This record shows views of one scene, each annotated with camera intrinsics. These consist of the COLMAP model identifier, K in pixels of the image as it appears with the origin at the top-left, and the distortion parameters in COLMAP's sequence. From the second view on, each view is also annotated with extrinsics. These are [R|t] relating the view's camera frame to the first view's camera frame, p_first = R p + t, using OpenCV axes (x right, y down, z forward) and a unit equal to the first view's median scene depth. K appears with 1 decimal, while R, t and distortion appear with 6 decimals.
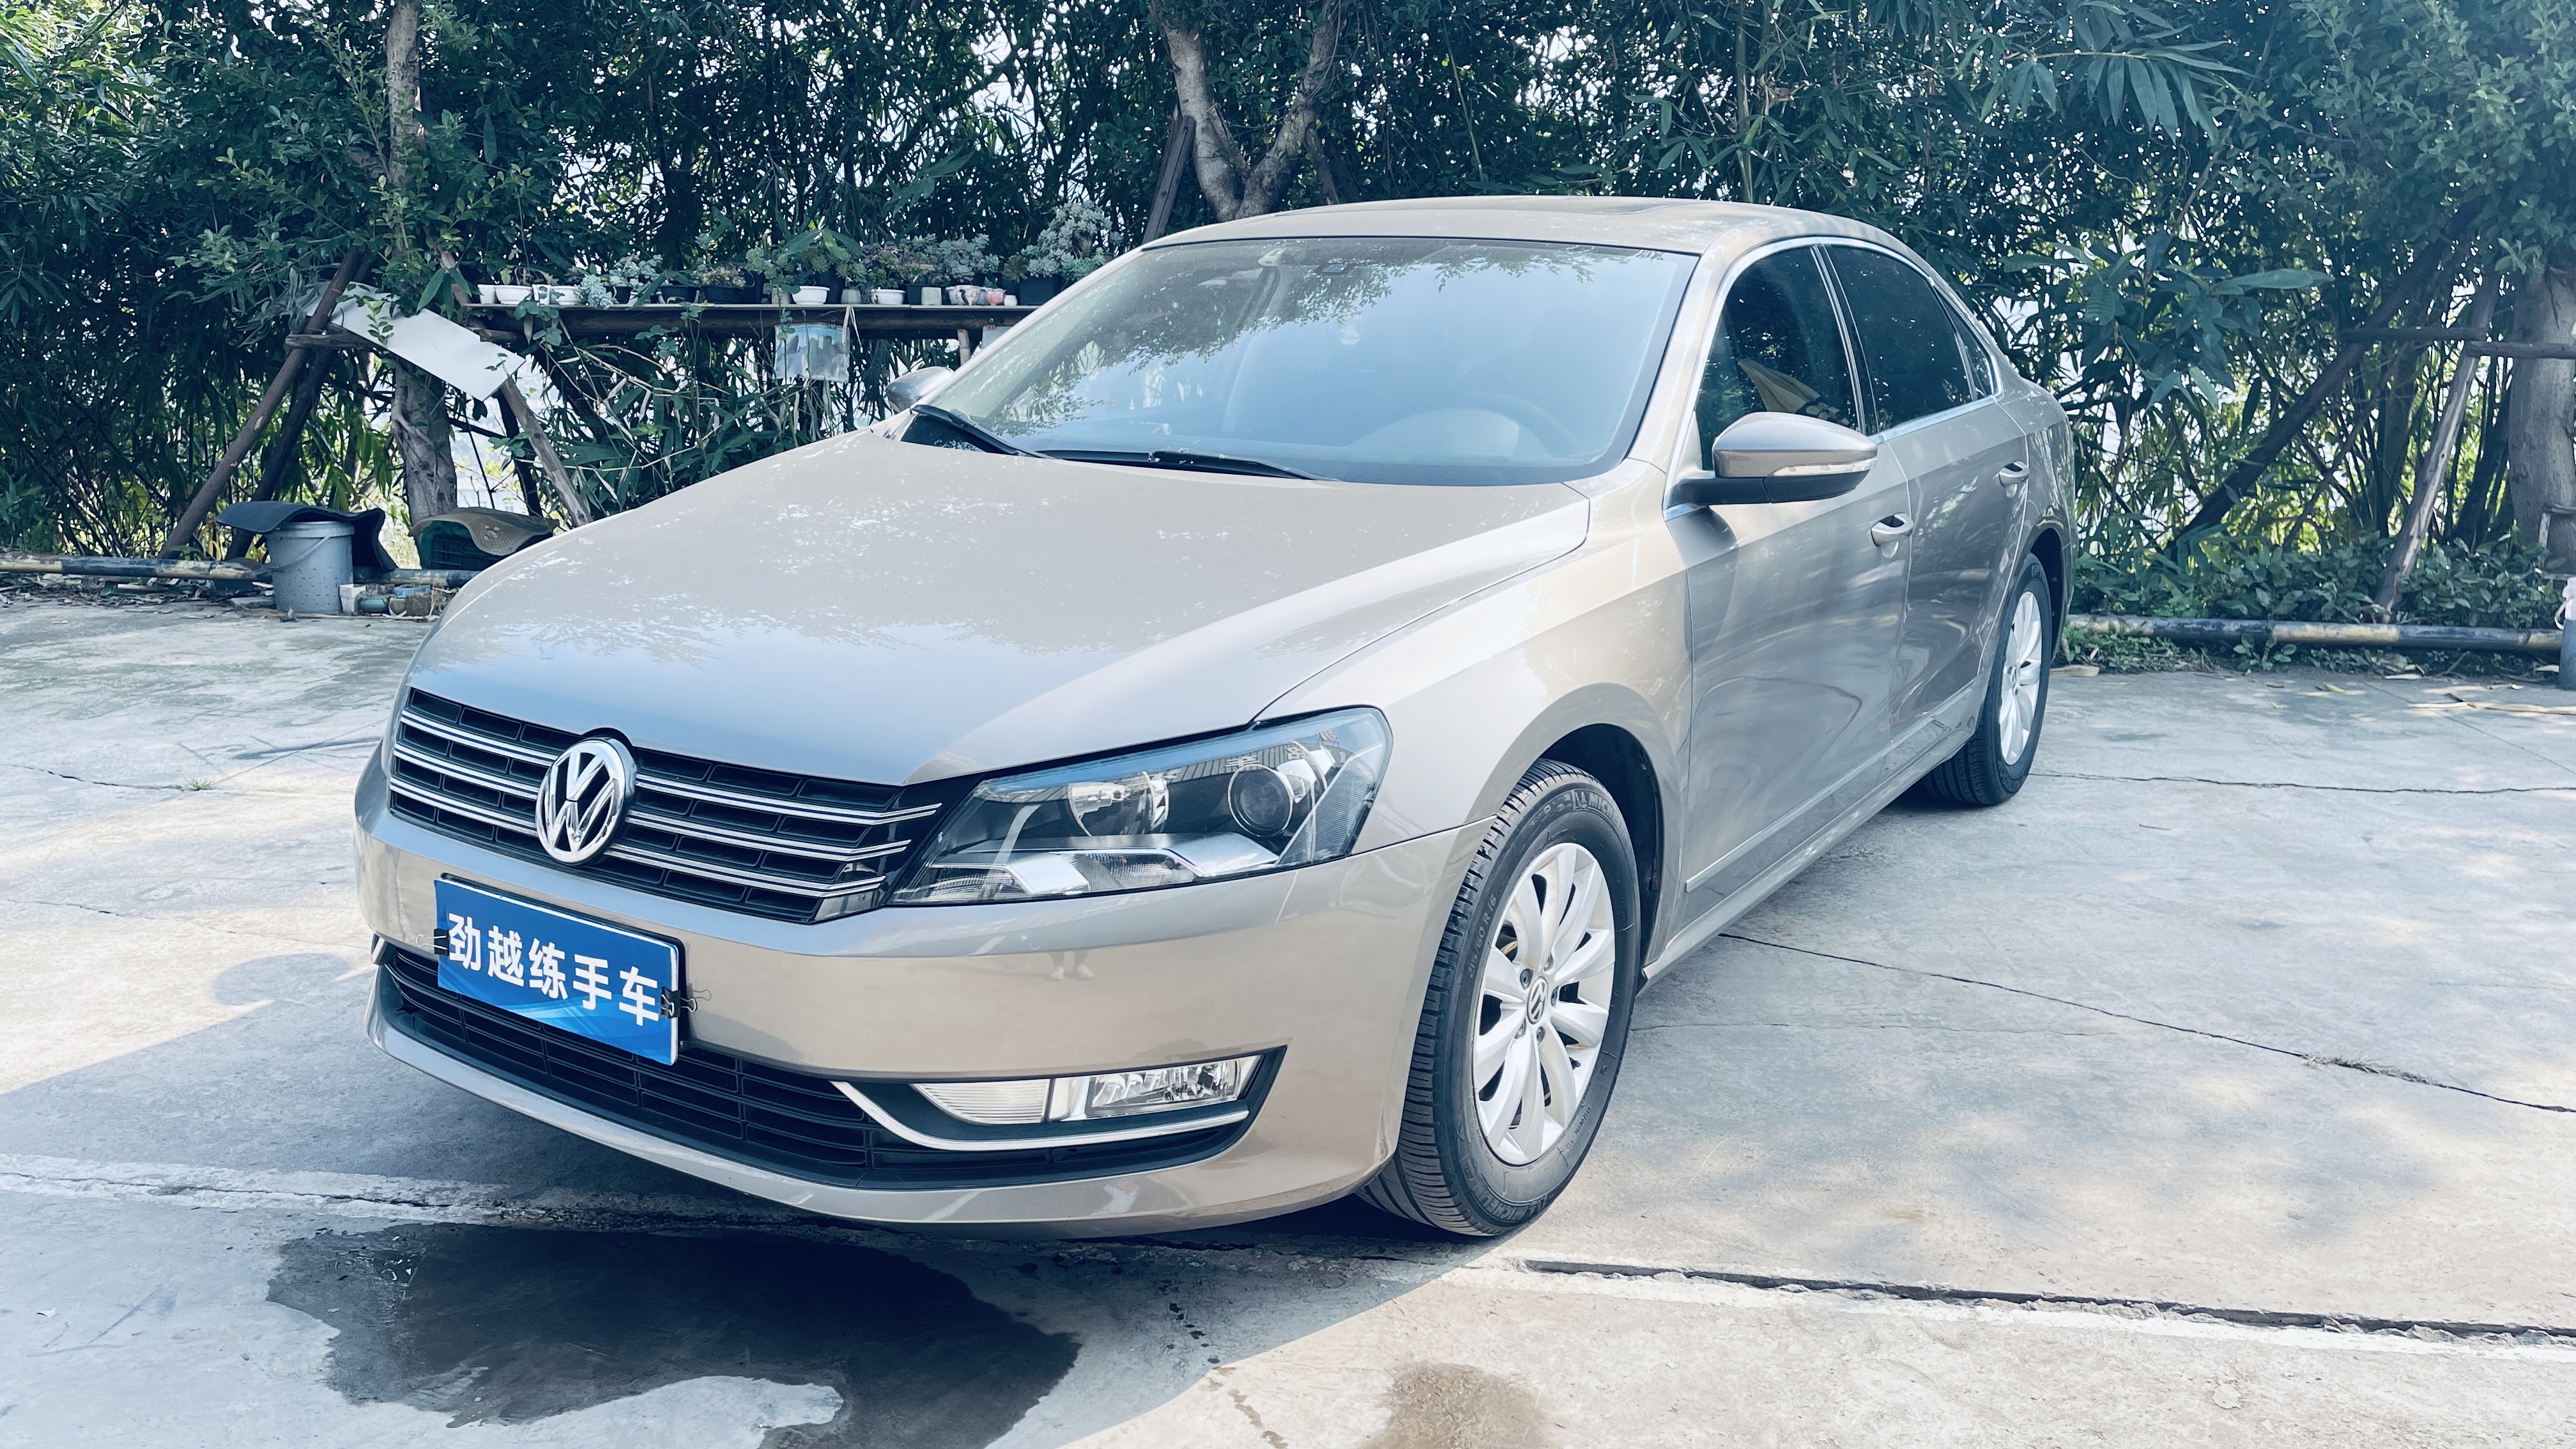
lens RADIAL K [[1935.2, 0, 1295.9], [0, 1935.2, 725.5], [0, 0, 1]] dist [0.065110, -0.079241]
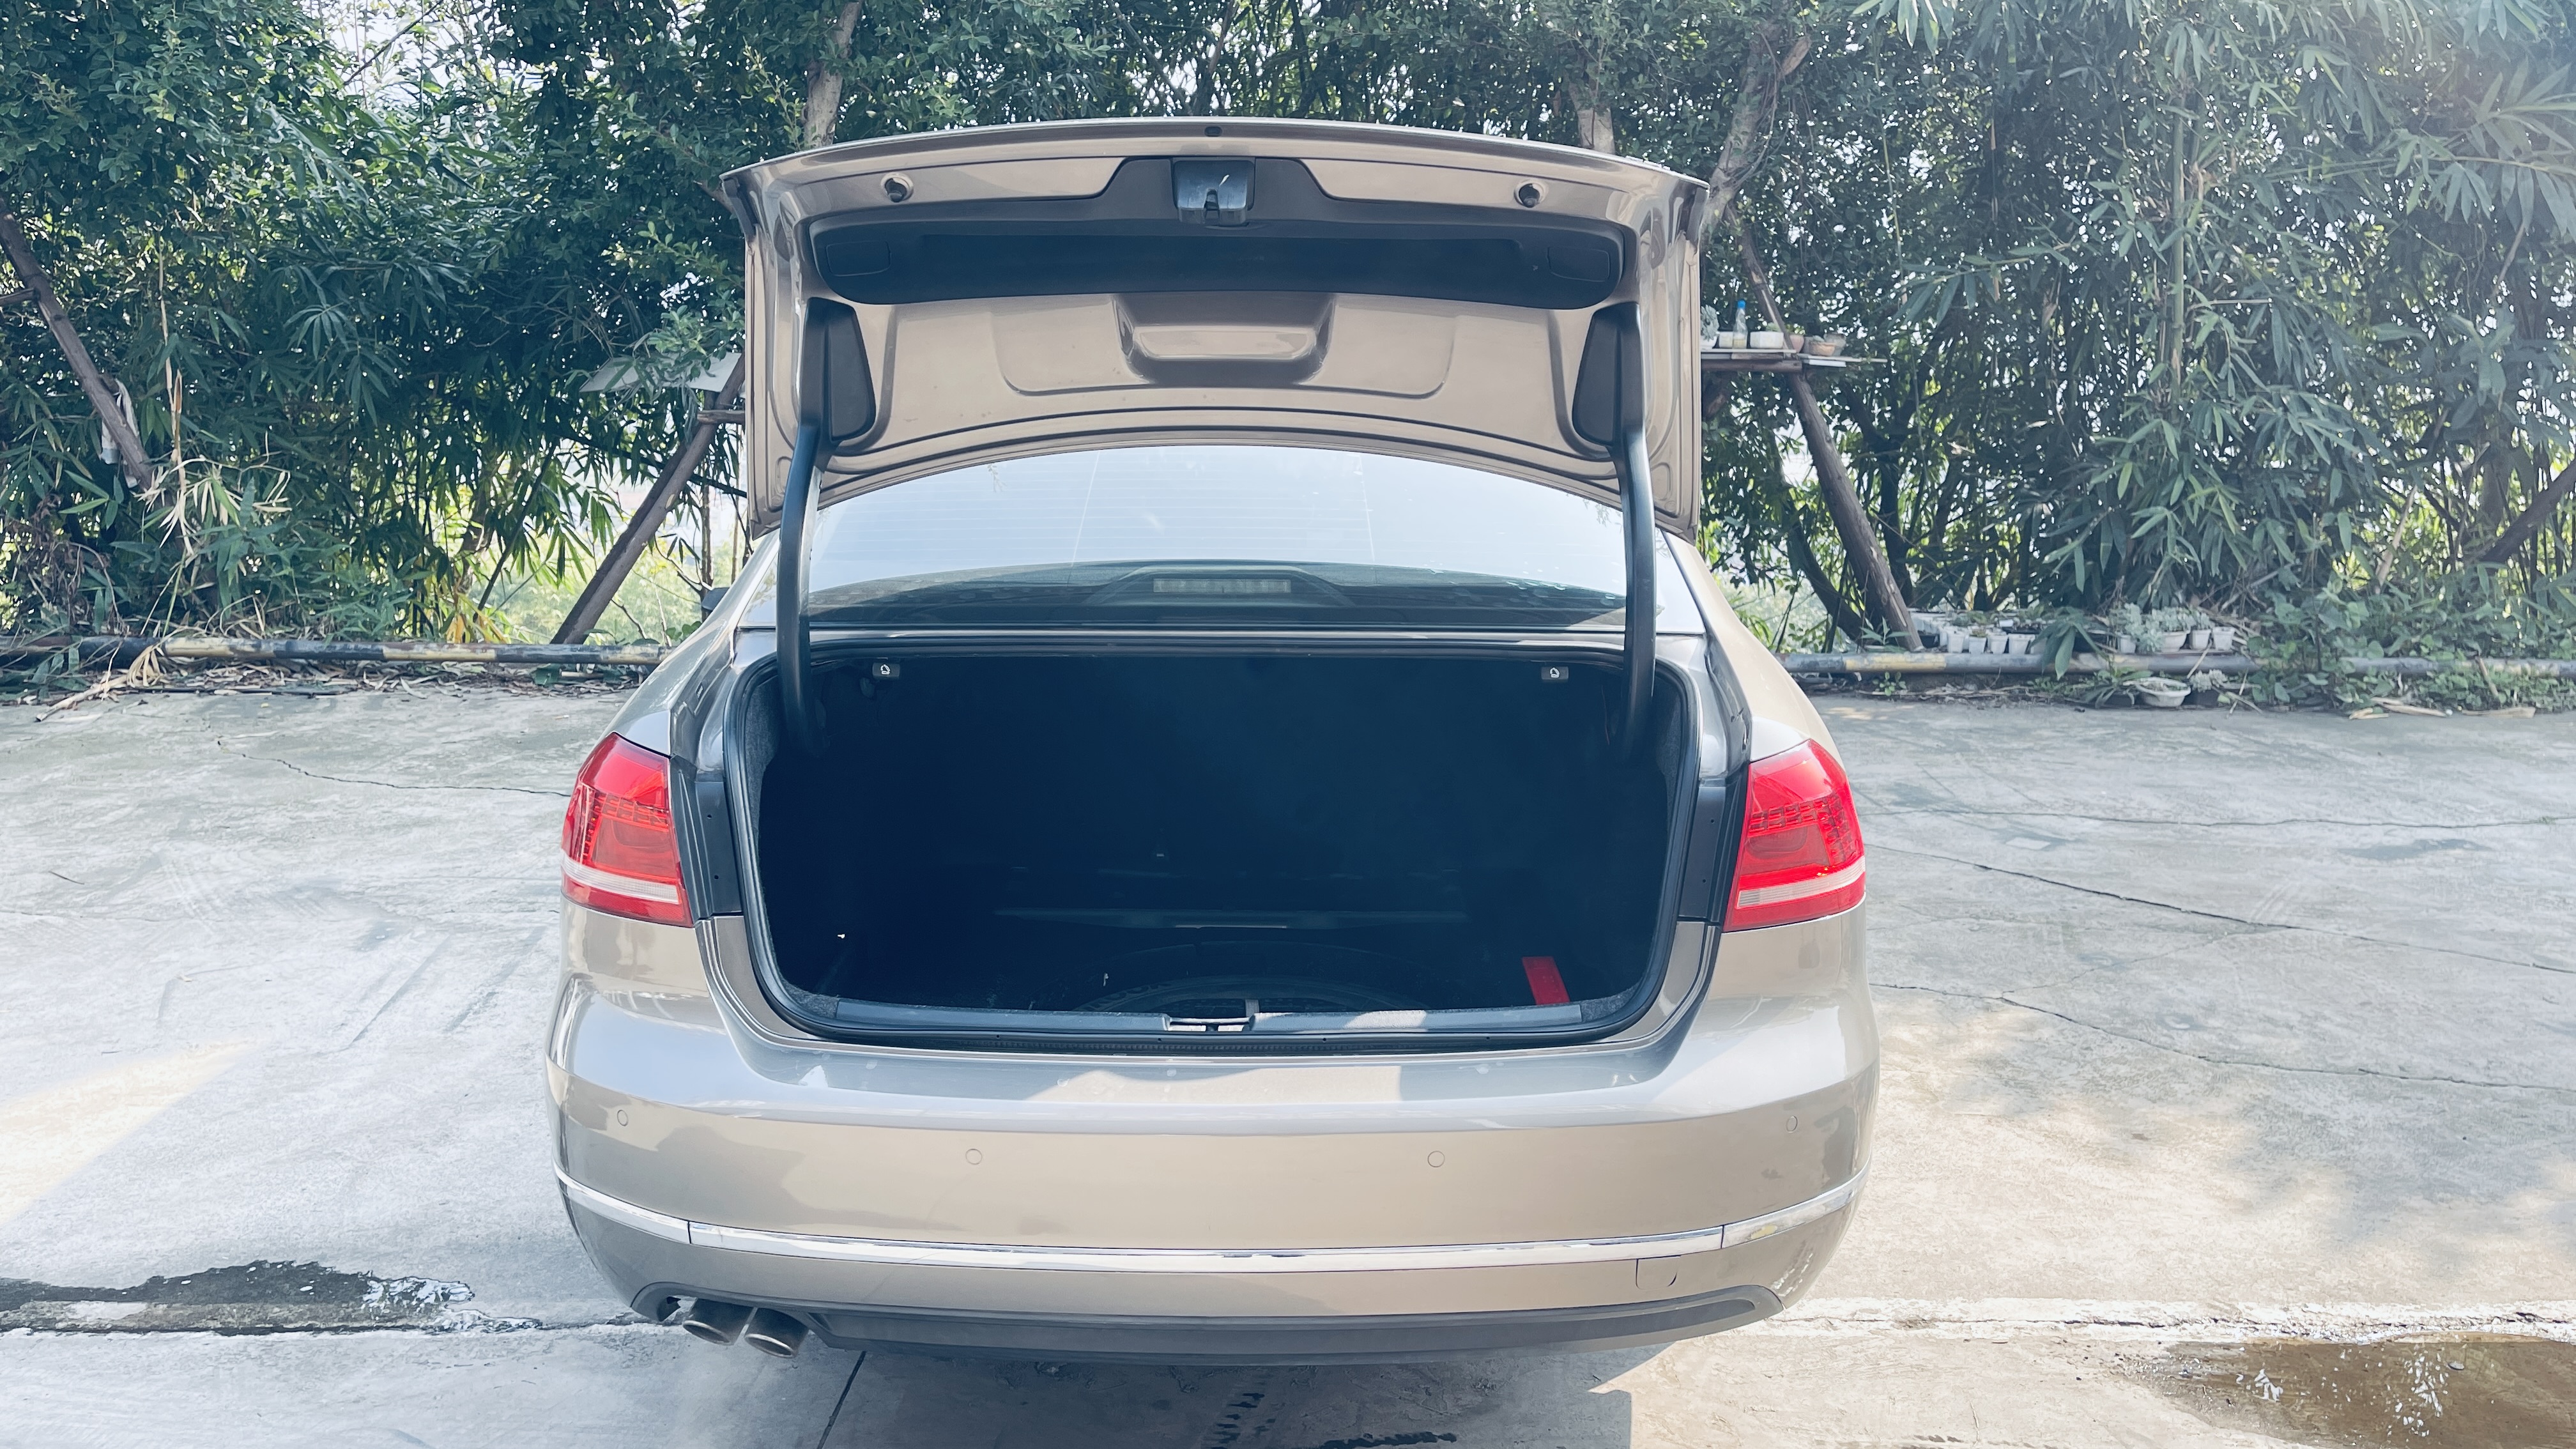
lens RADIAL K [[1937.5, 0, 1294.9], [0, 1937.5, 726.5], [0, 0, 1]] dist [0.086862, -0.113635]
pose [[0.991458, -0.028557, 0.127259, -0.403467], [0.028811, 0.999585, -0.000156, -0.038158], [-0.127202, 0.003822, 0.991869, -0.007239]]
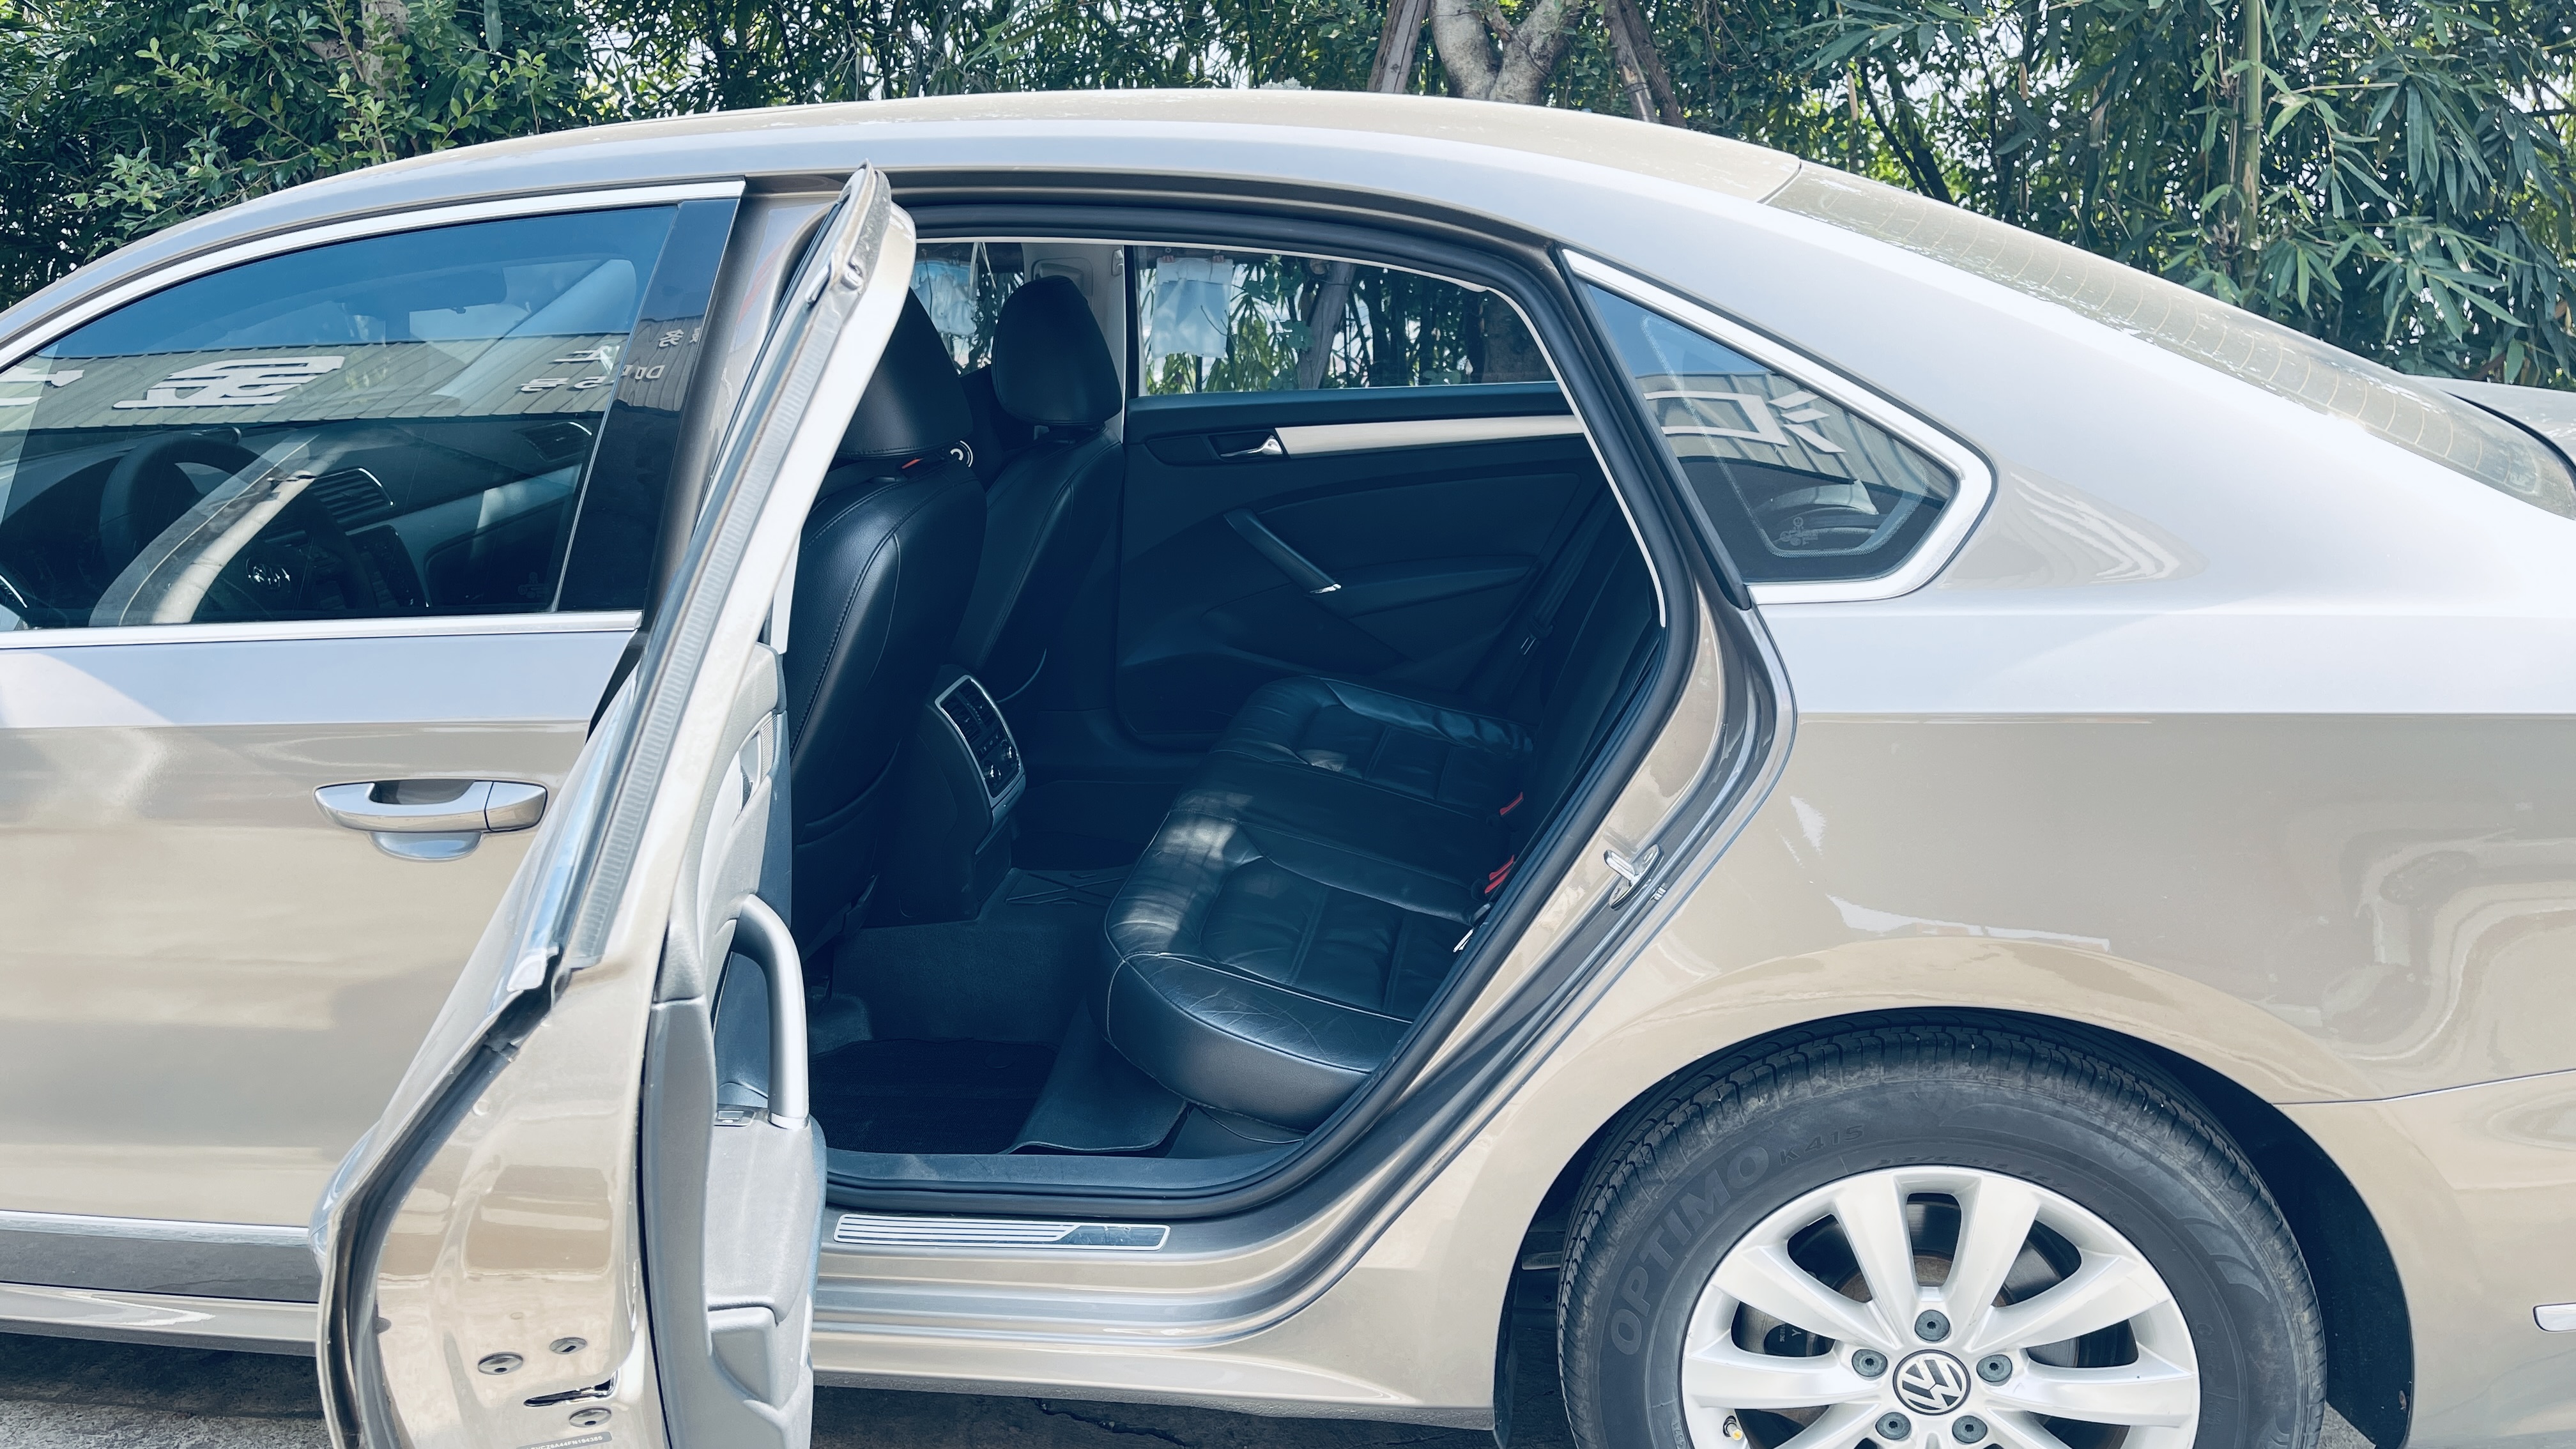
lens RADIAL K [[1963.0, 0, 1283.8], [0, 1963.0, 688.8], [0, 0, 1]] dist [0.091385, -0.117348]
pose [[0.999250, -0.016571, -0.034993, -0.098233], [0.018312, 0.998580, 0.050032, -0.085766], [0.034115, -0.050635, 0.998134, 0.266795]]
